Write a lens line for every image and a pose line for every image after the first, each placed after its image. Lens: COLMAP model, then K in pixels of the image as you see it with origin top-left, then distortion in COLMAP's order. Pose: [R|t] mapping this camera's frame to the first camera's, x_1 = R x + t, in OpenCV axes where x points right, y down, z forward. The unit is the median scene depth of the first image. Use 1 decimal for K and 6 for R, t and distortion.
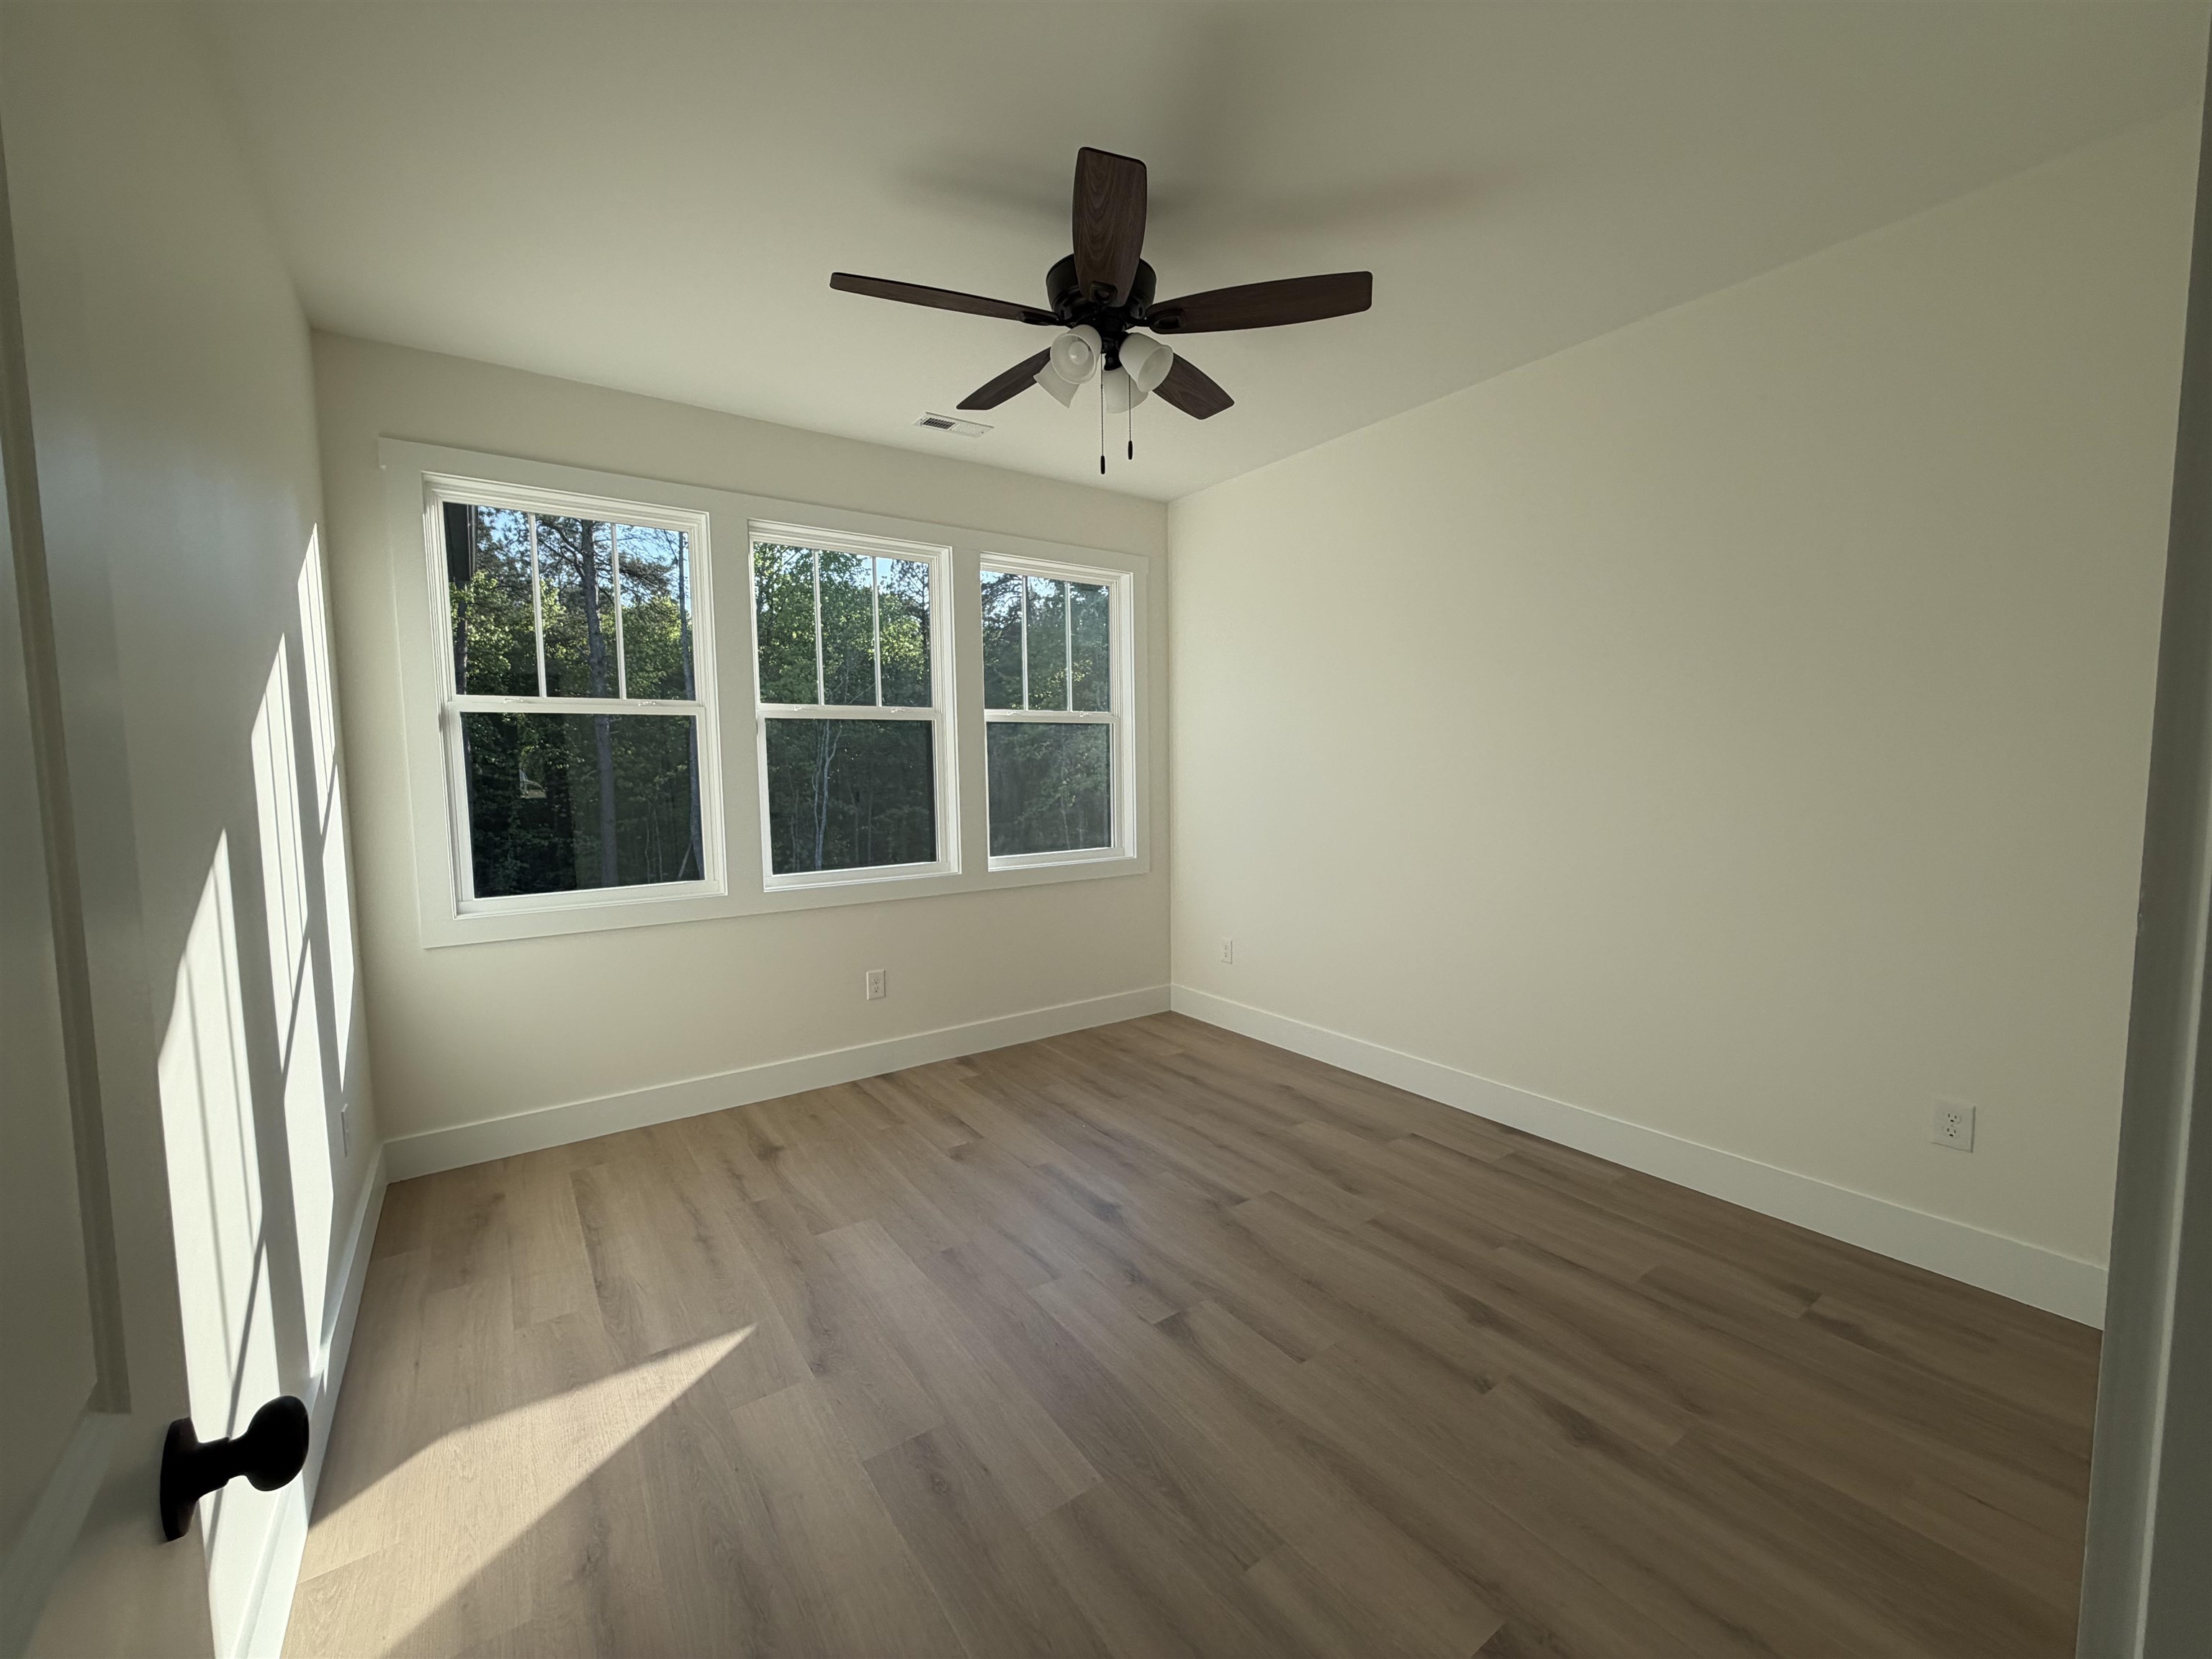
lens RADIAL K [[881.7, 0, 1103.2], [0, 881.7, 831.3], [0, 0, 1]] dist [0.000889, -0.000108]
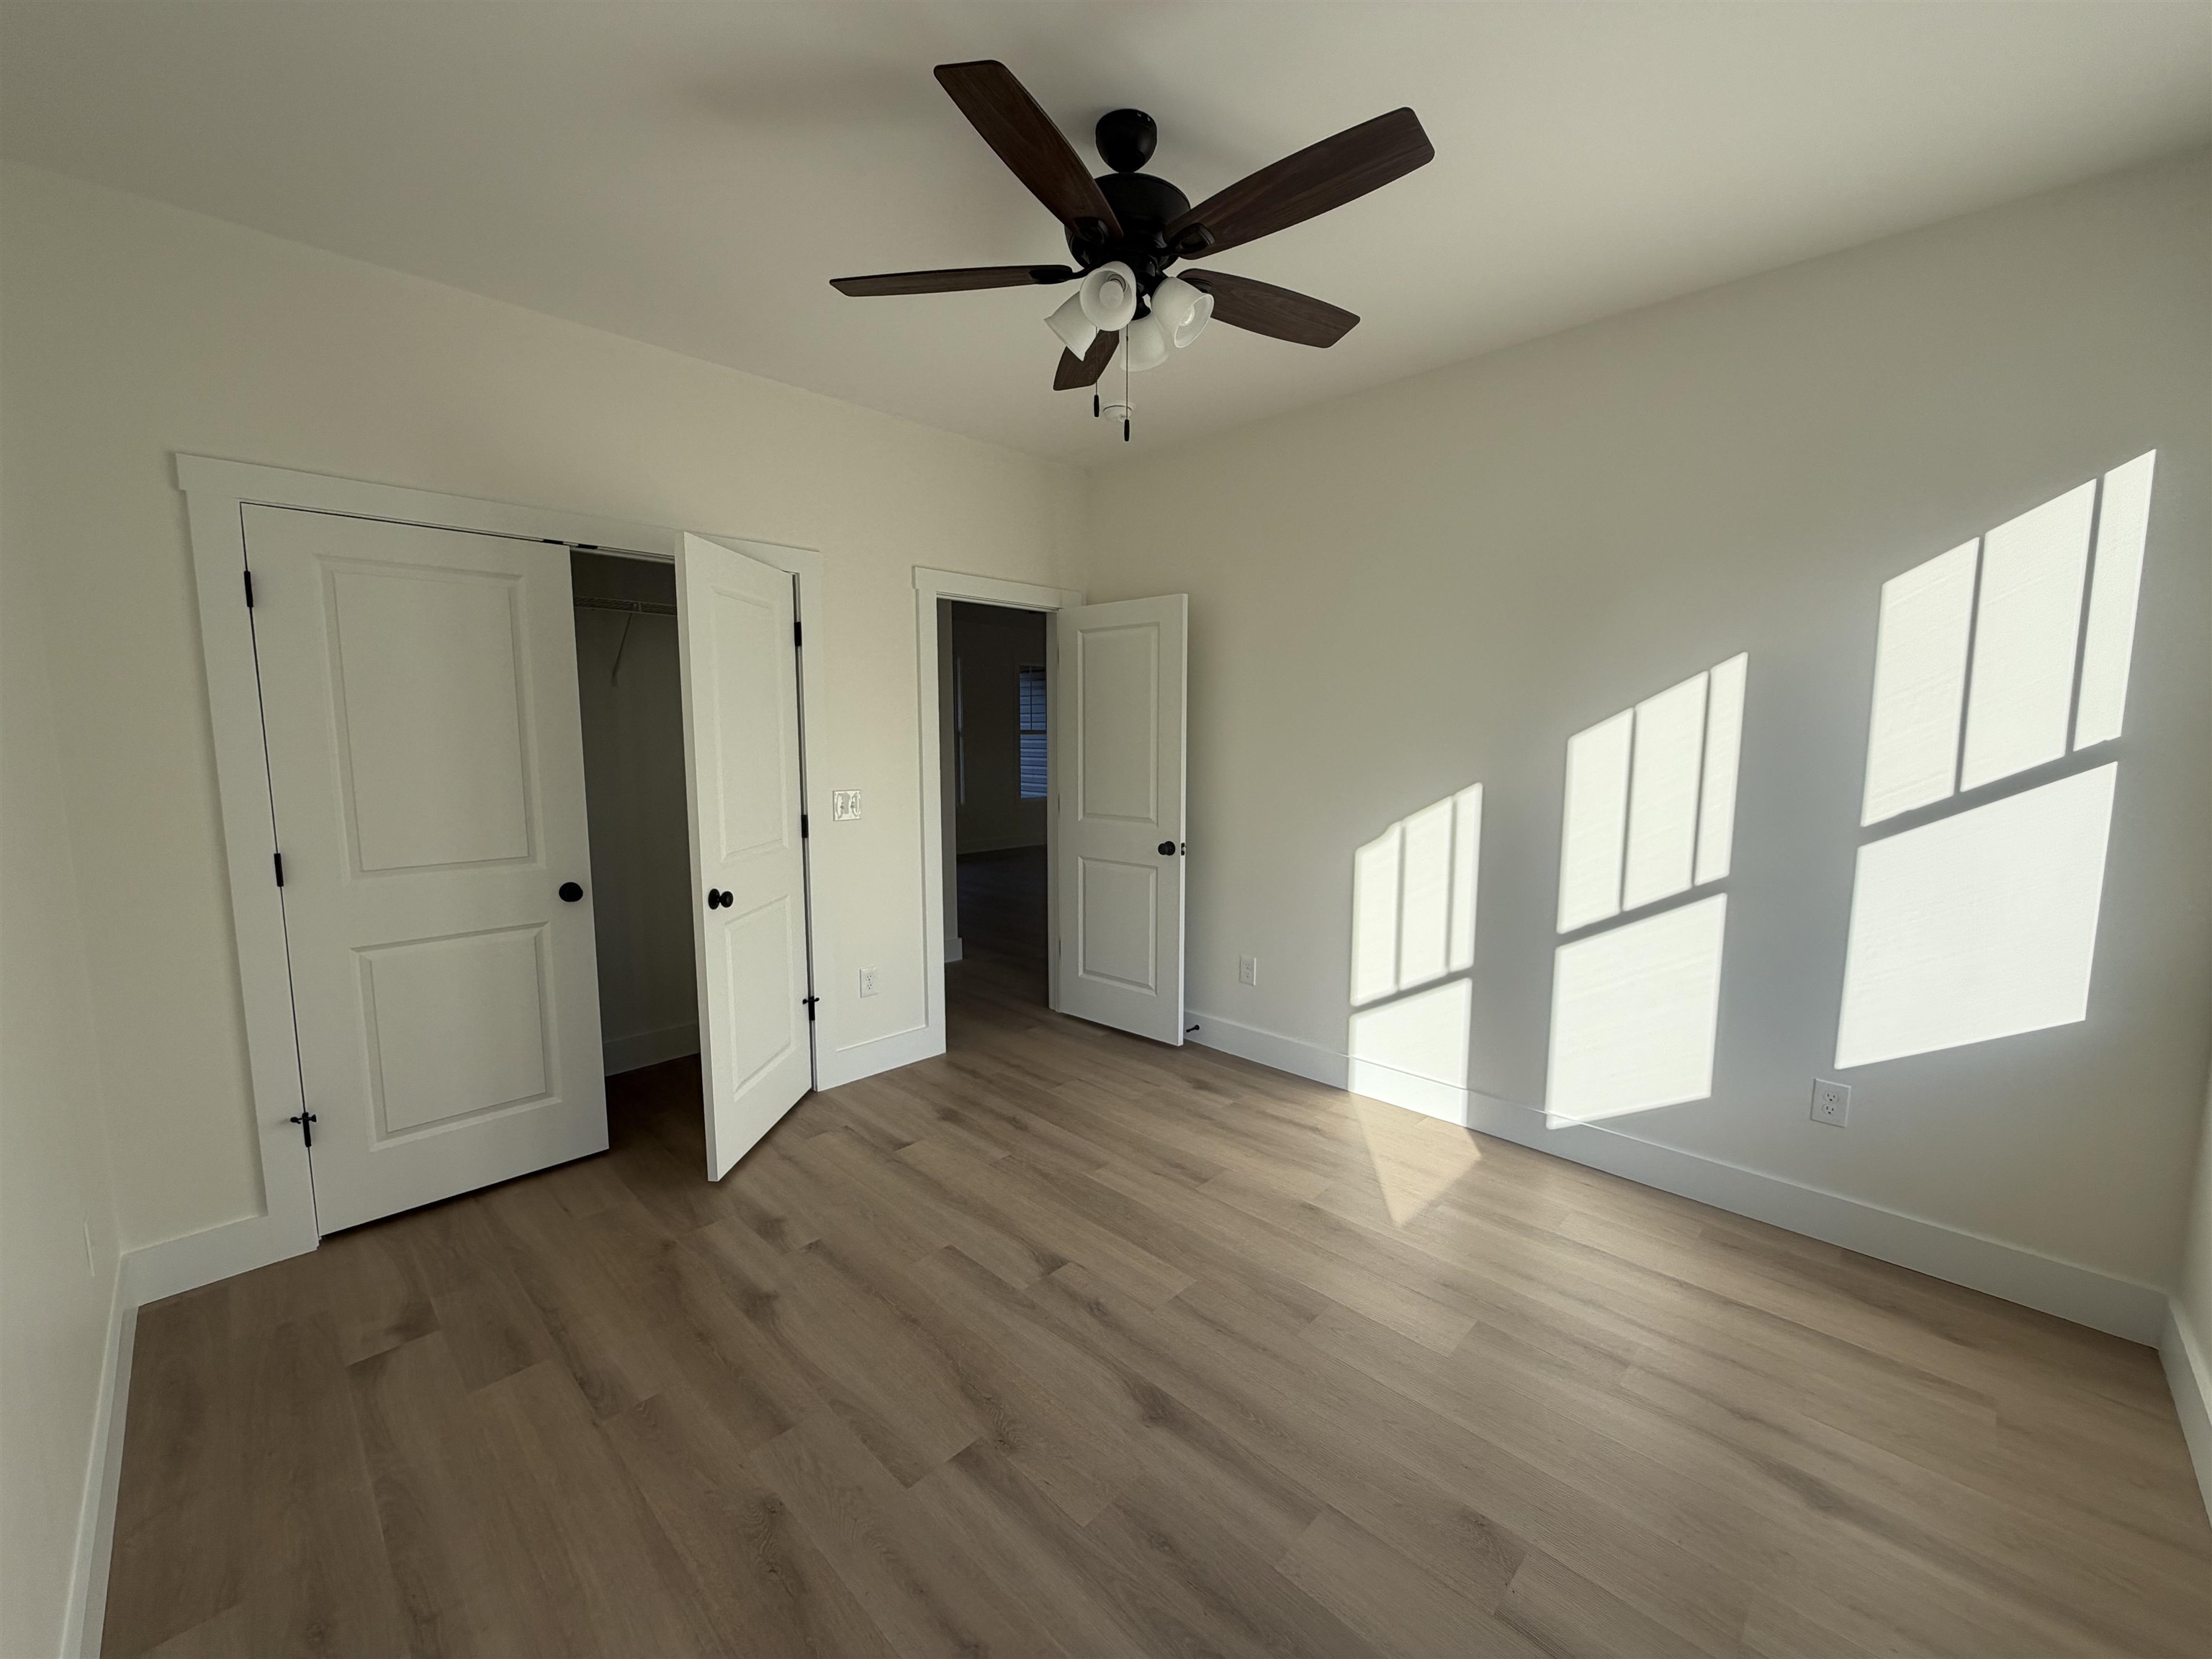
lens RADIAL K [[881.7, 0, 1103.2], [0, 881.7, 831.3], [0, 0, 1]] dist [0.000889, -0.000108]
pose [[-0.983796, 0.031559, -0.176494, 0.185657], [-0.002564, 0.981809, 0.189853, -0.188164], [0.179276, 0.187229, -0.965819, 1.876073]]
